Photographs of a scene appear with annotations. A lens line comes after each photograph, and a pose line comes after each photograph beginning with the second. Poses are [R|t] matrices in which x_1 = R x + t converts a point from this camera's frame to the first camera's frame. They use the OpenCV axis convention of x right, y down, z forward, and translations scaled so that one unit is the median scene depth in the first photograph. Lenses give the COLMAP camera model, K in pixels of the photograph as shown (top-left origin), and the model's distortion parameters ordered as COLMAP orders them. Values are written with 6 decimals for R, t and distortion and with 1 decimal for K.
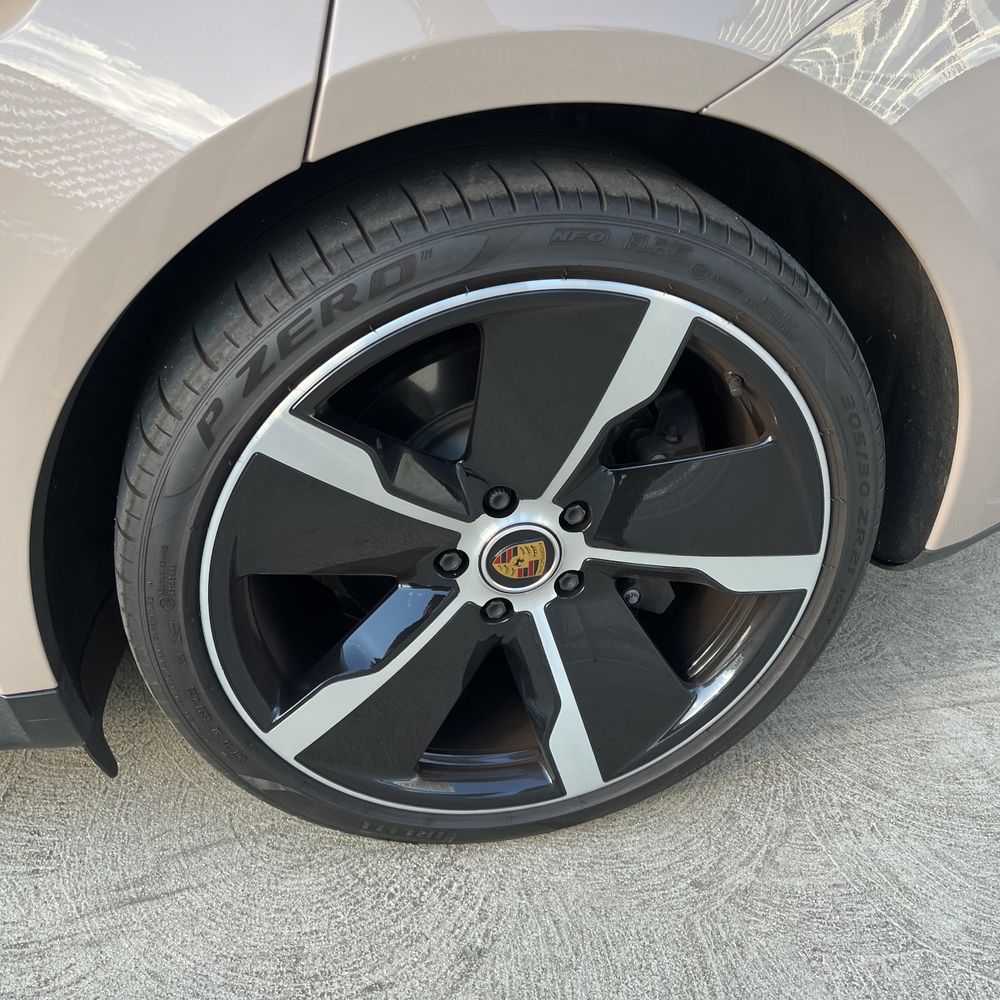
lens RADIAL K [[1006.7, 0, 498.4], [0, 1006.7, 483.1], [0, 0, 1]] dist [0.071936, -0.113533]
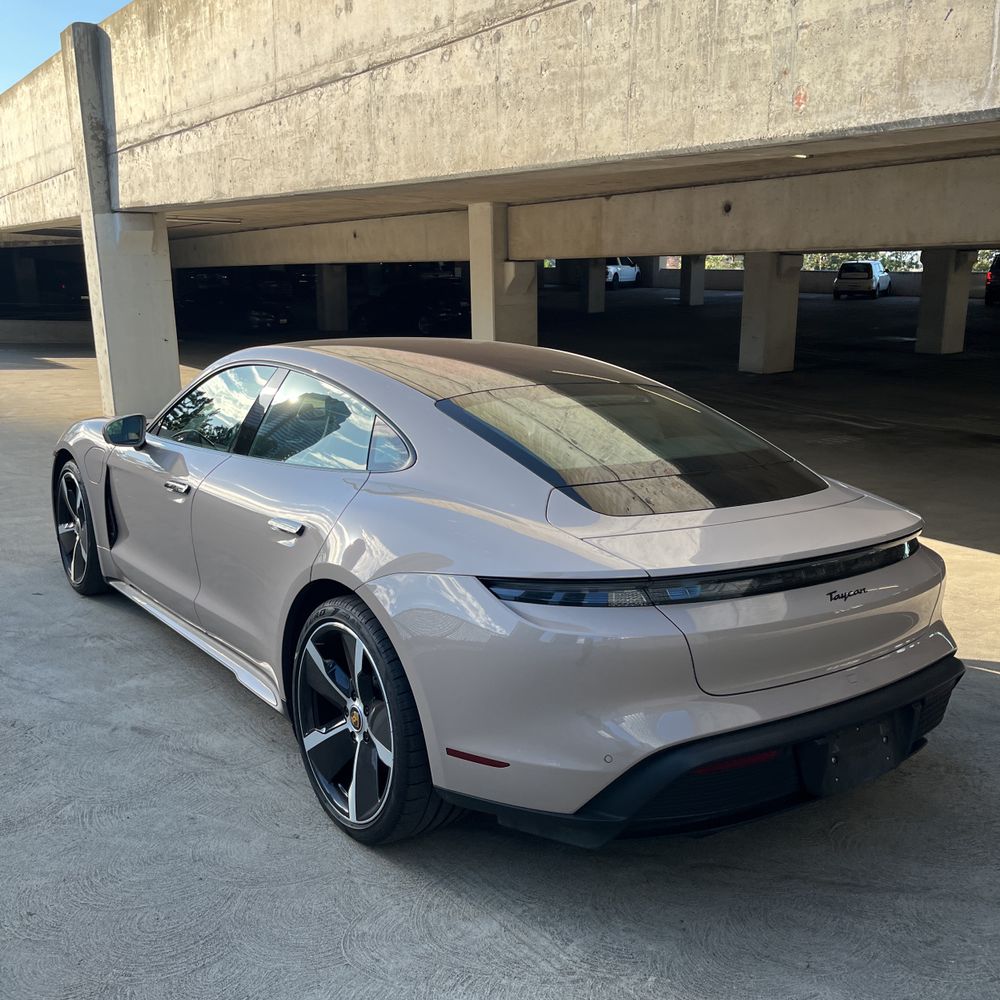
lens RADIAL K [[1001.3, 0, 501.0], [0, 1001.3, 486.0], [0, 0, 1]] dist [0.027184, -0.020063]
pose [[0.415347, 0.106852, -0.903366, 2.871589], [-0.474405, 0.872778, -0.114886, -0.400277], [0.776162, 0.476278, 0.413197, -0.263229]]
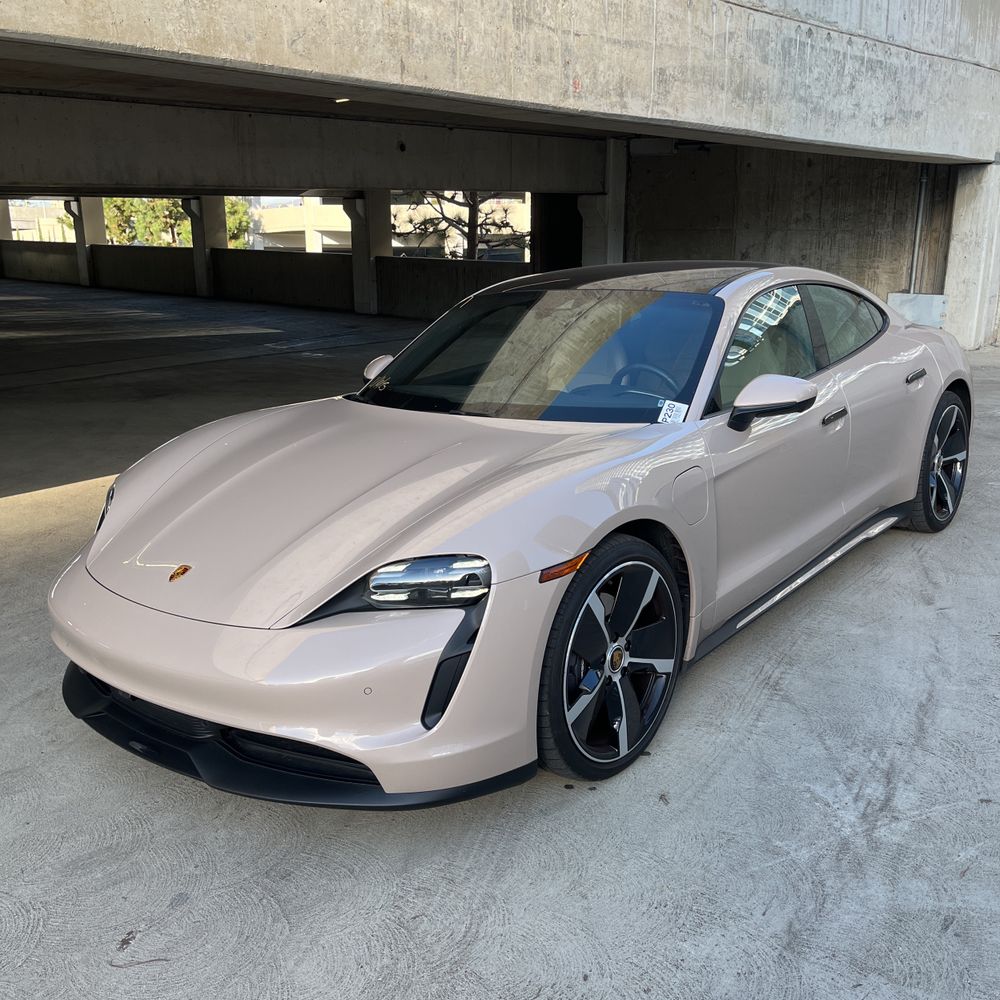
lens RADIAL K [[1001.3, 0, 501.0], [0, 1001.3, 486.0], [0, 0, 1]] dist [0.027184, -0.020063]
pose [[0.786981, -0.248173, 0.564864, -4.728079], [0.404567, 0.898802, -0.168764, 0.148608], [-0.465818, 0.361339, 0.807742, -2.117355]]
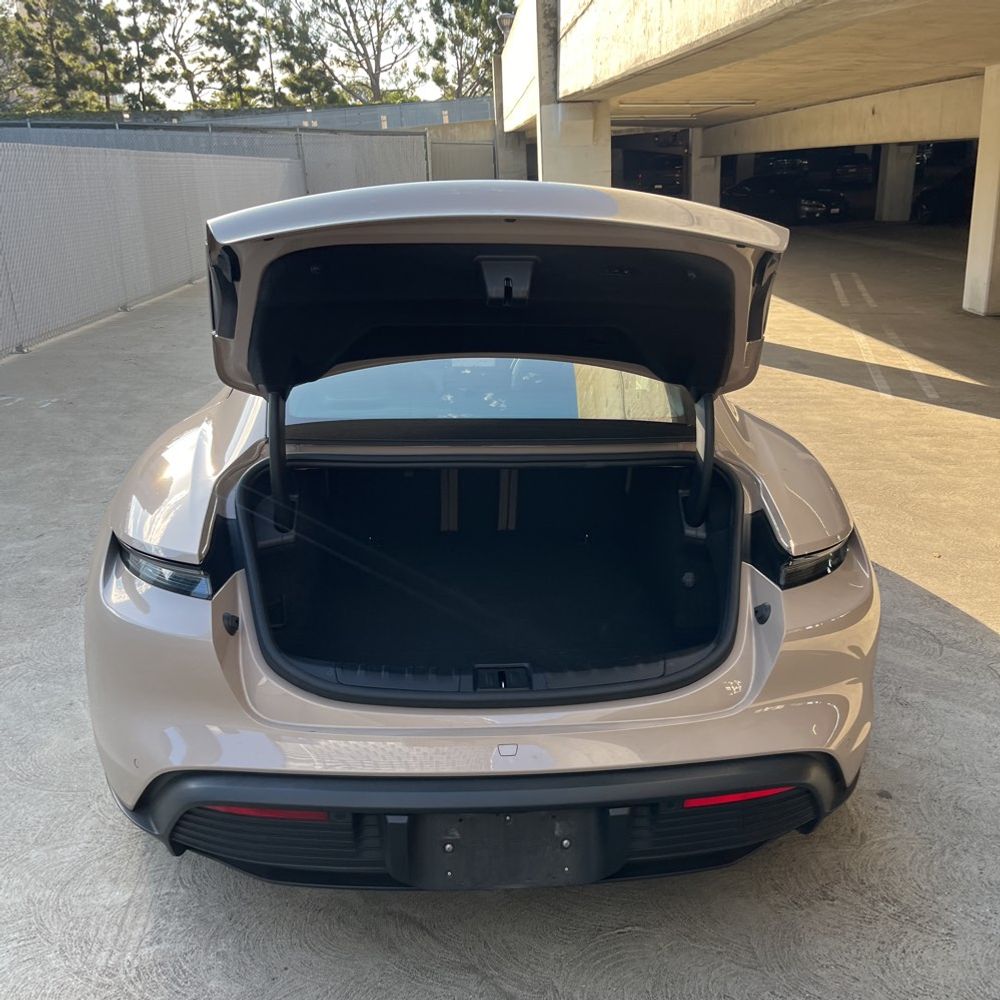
lens RADIAL K [[1008.0, 0, 515.4], [0, 1008.0, 500.4], [0, 0, 1]] dist [0.067248, -0.103885]
pose [[-0.136562, 0.233848, -0.962635, 2.651845], [-0.539050, 0.797736, 0.270261, -1.656028], [0.831129, 0.555816, 0.017115, 1.575320]]
